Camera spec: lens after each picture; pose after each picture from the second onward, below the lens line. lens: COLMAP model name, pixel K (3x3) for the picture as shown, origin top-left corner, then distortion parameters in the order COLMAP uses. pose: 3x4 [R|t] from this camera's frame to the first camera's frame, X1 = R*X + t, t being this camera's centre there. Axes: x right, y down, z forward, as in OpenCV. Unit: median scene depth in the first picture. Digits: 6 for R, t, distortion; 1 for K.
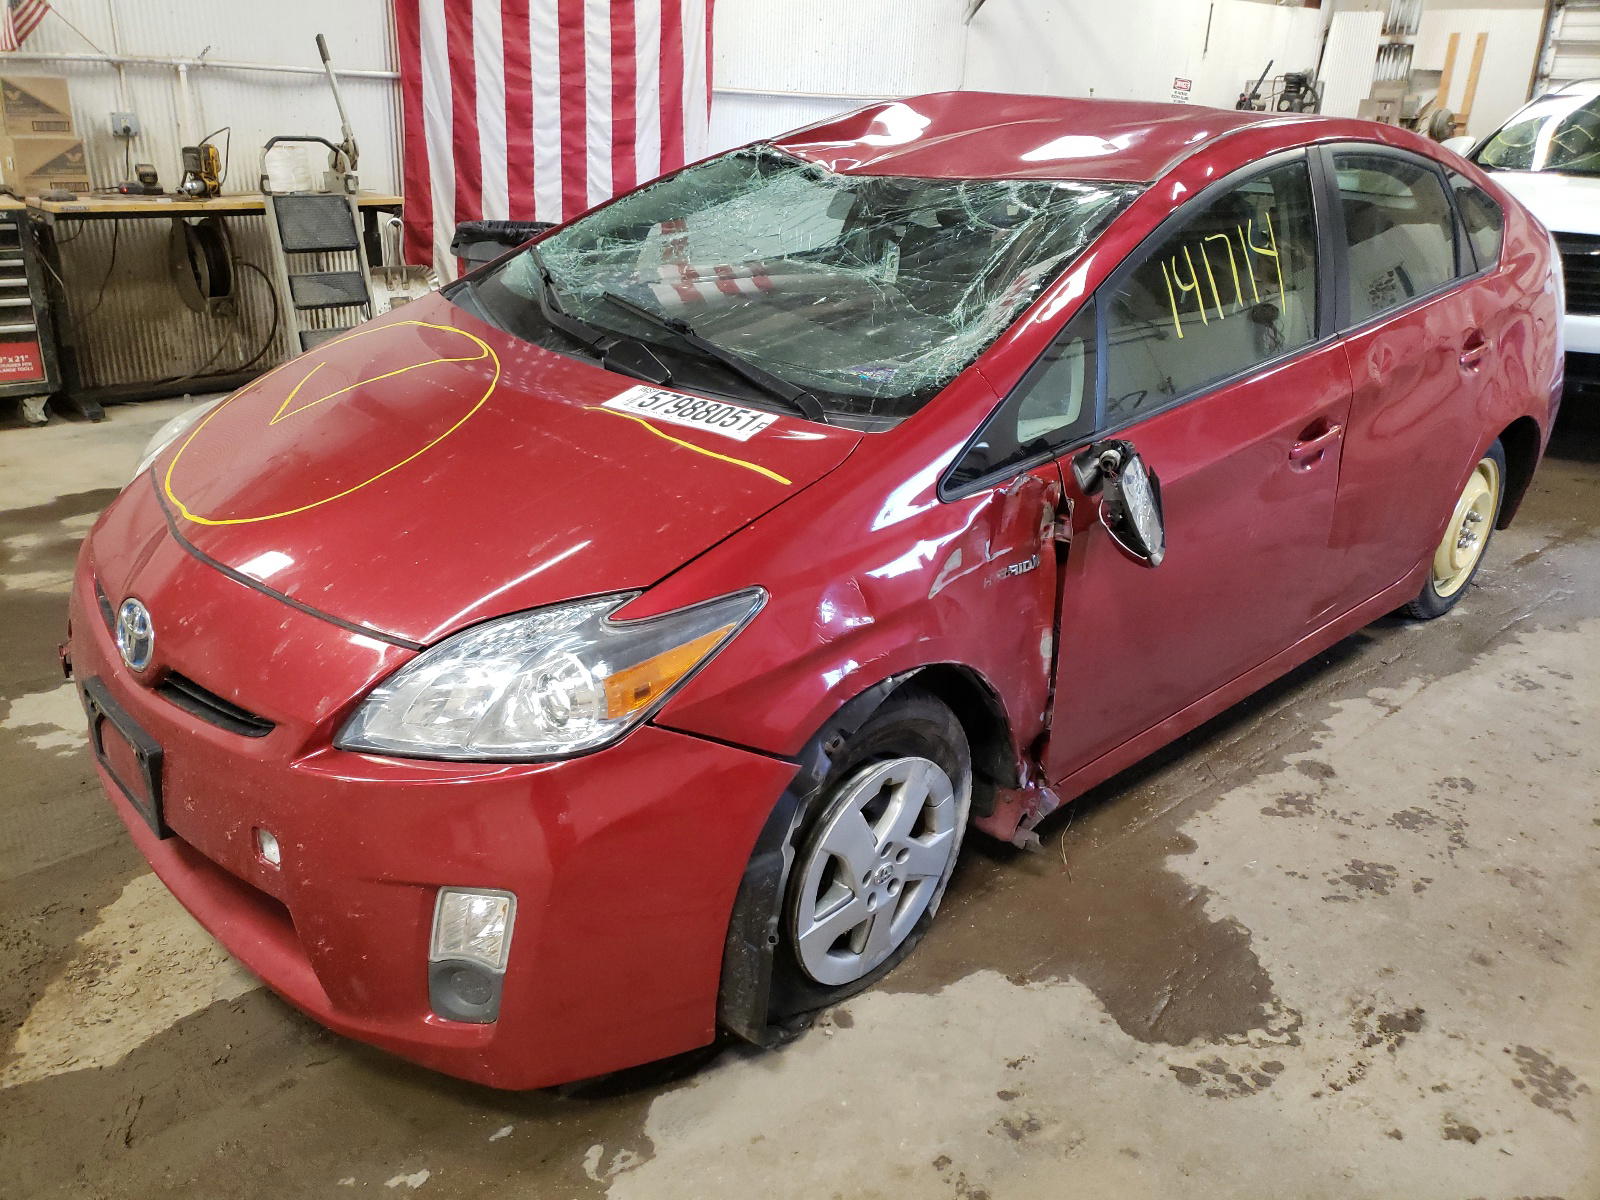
lens RADIAL K [[1292.3, 0, 768.9], [0, 1292.3, 601.7], [0, 0, 1]] dist [0.032469, -0.004471]
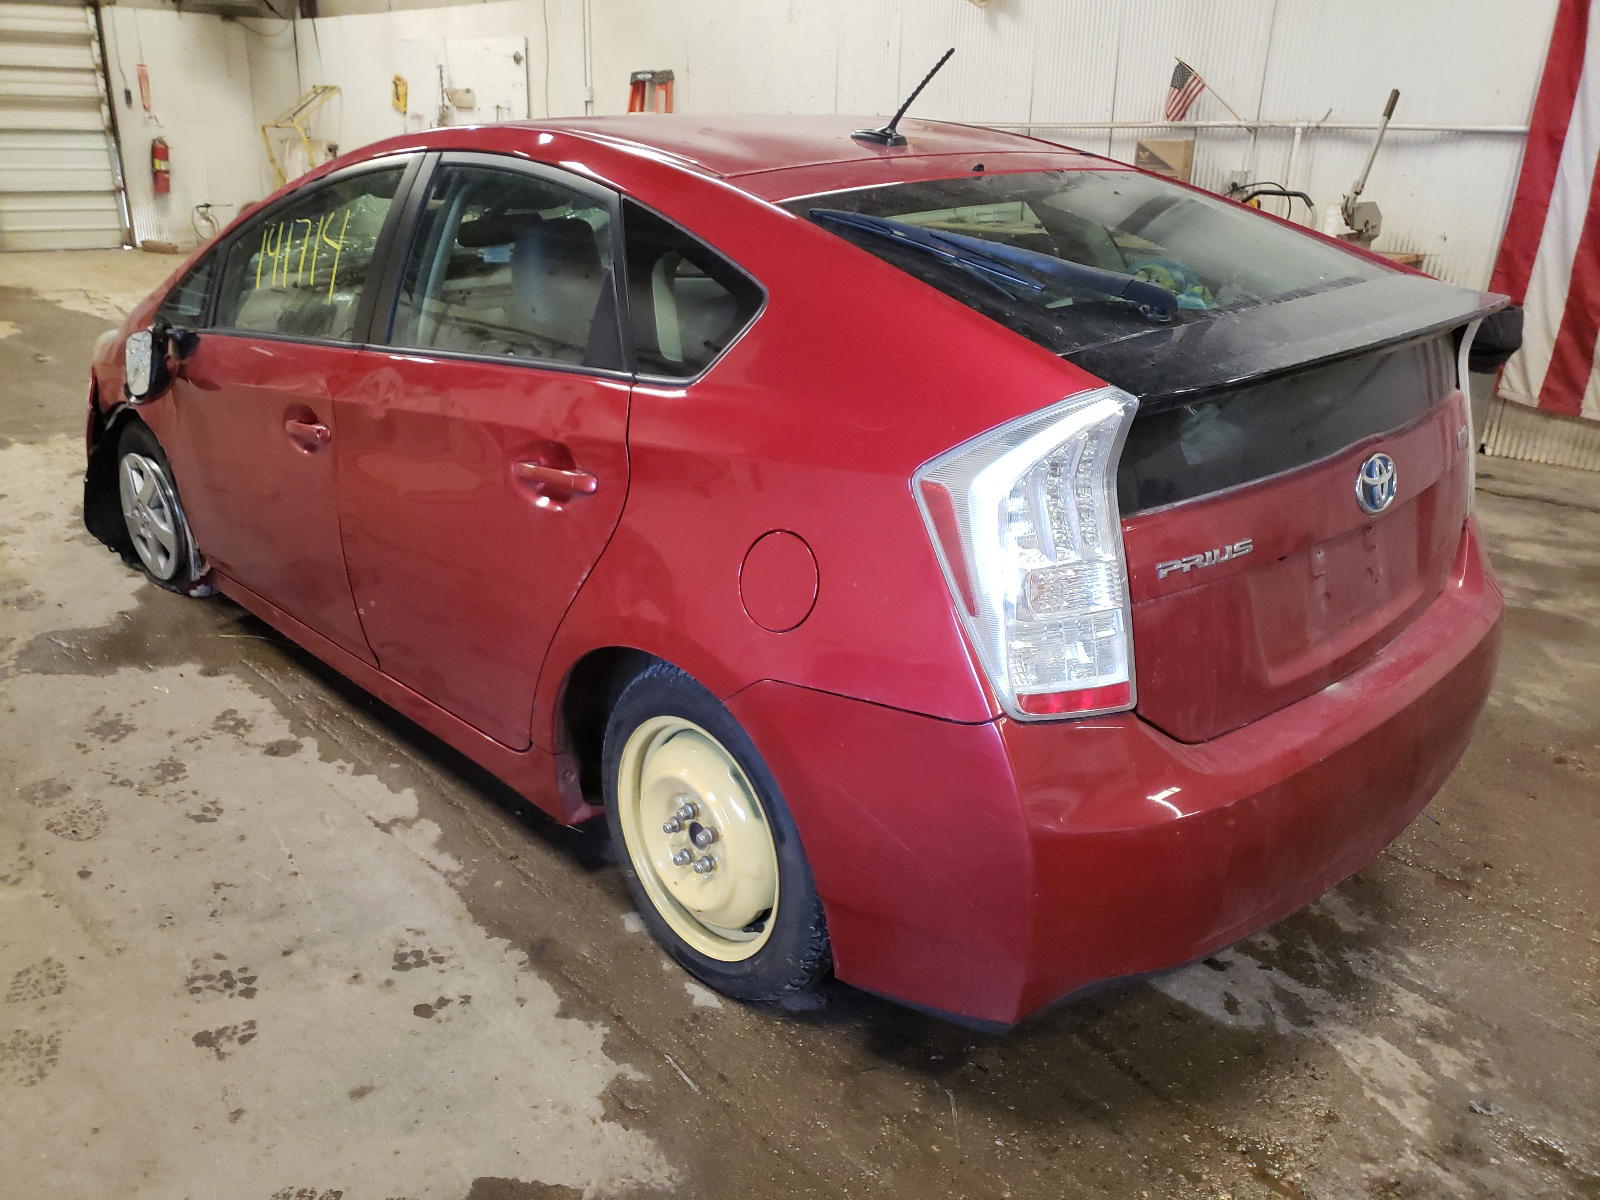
lens RADIAL K [[1292.3, 0, 768.9], [0, 1292.3, 601.7], [0, 0, 1]] dist [0.032469, -0.004471]
pose [[-0.038311, 0.313151, -0.948930, 1.560539], [-0.382464, 0.872722, 0.303443, -0.499433], [0.923176, 0.374557, 0.086335, 1.421313]]
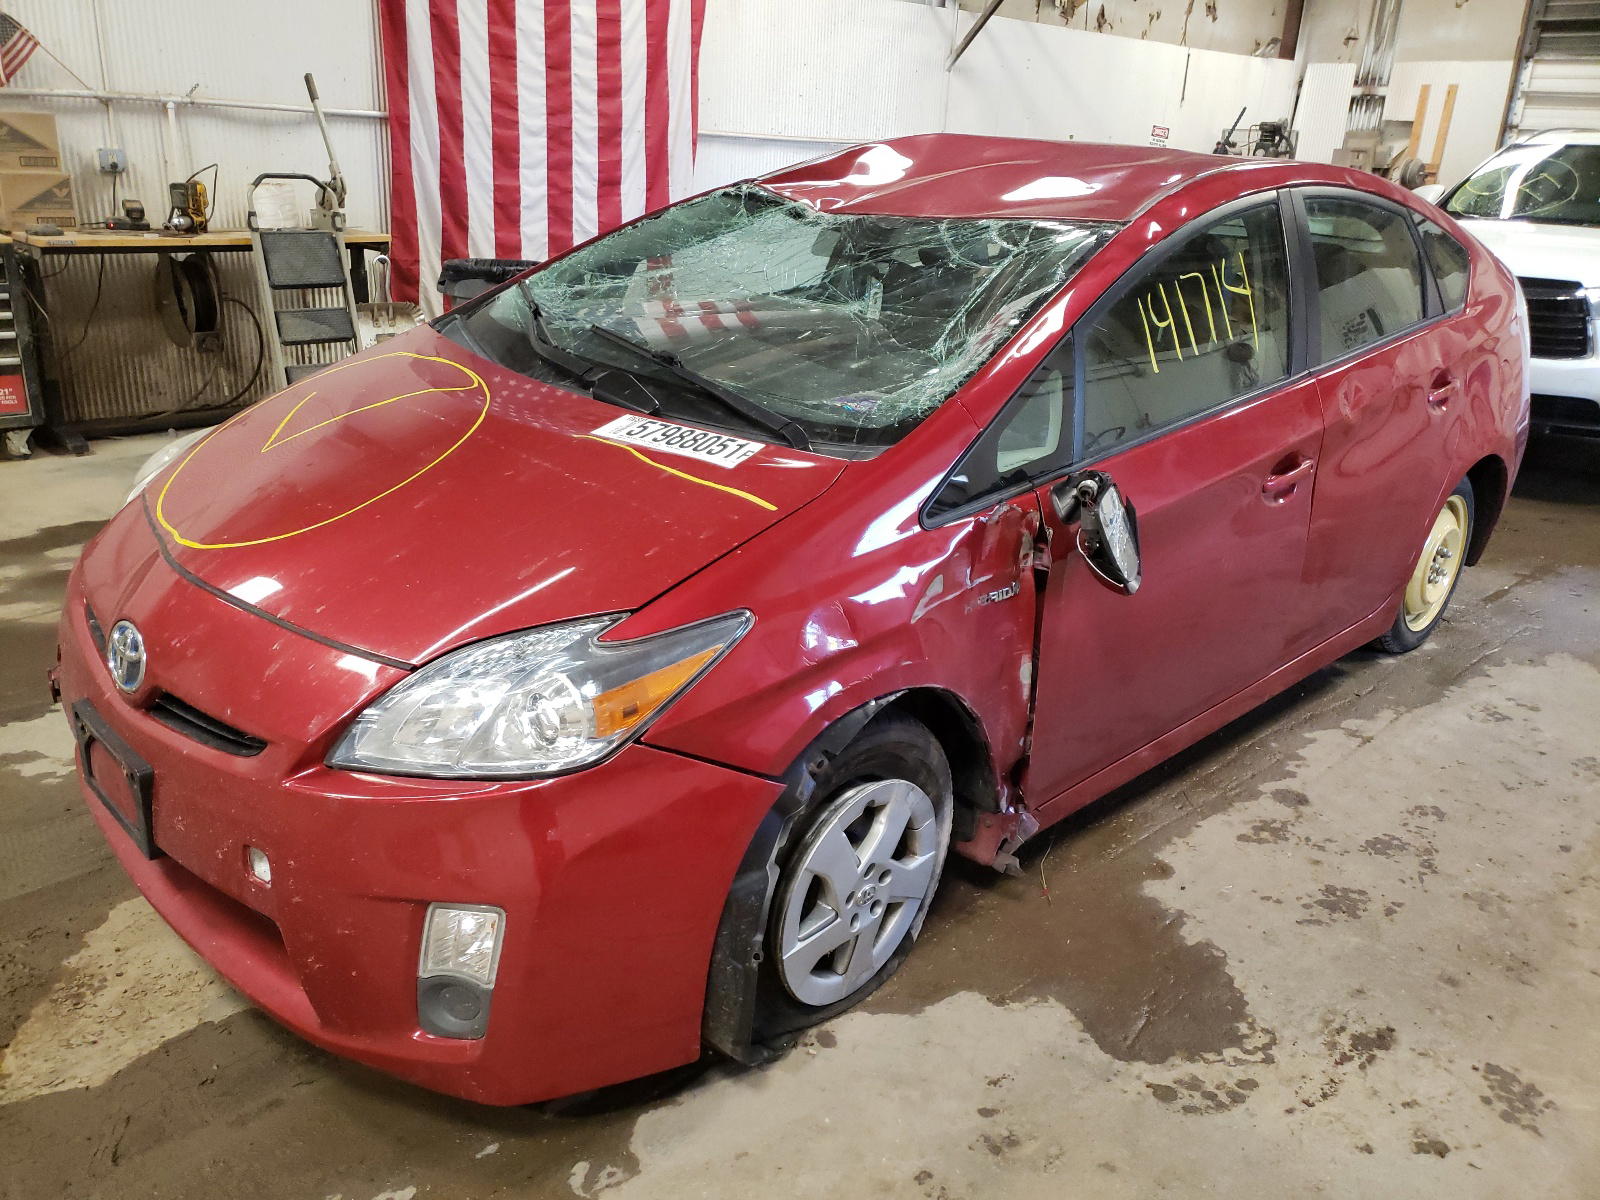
lens RADIAL K [[1294.8, 0, 772.4], [0, 1294.8, 619.6], [0, 0, 1]] dist [0.031608, -0.002454]
pose [[0.999859, 0.003100, 0.016527, -0.002221], [-0.002786, 0.999815, -0.019016, 0.011724], [-0.016583, 0.018967, 0.999683, -0.017058]]
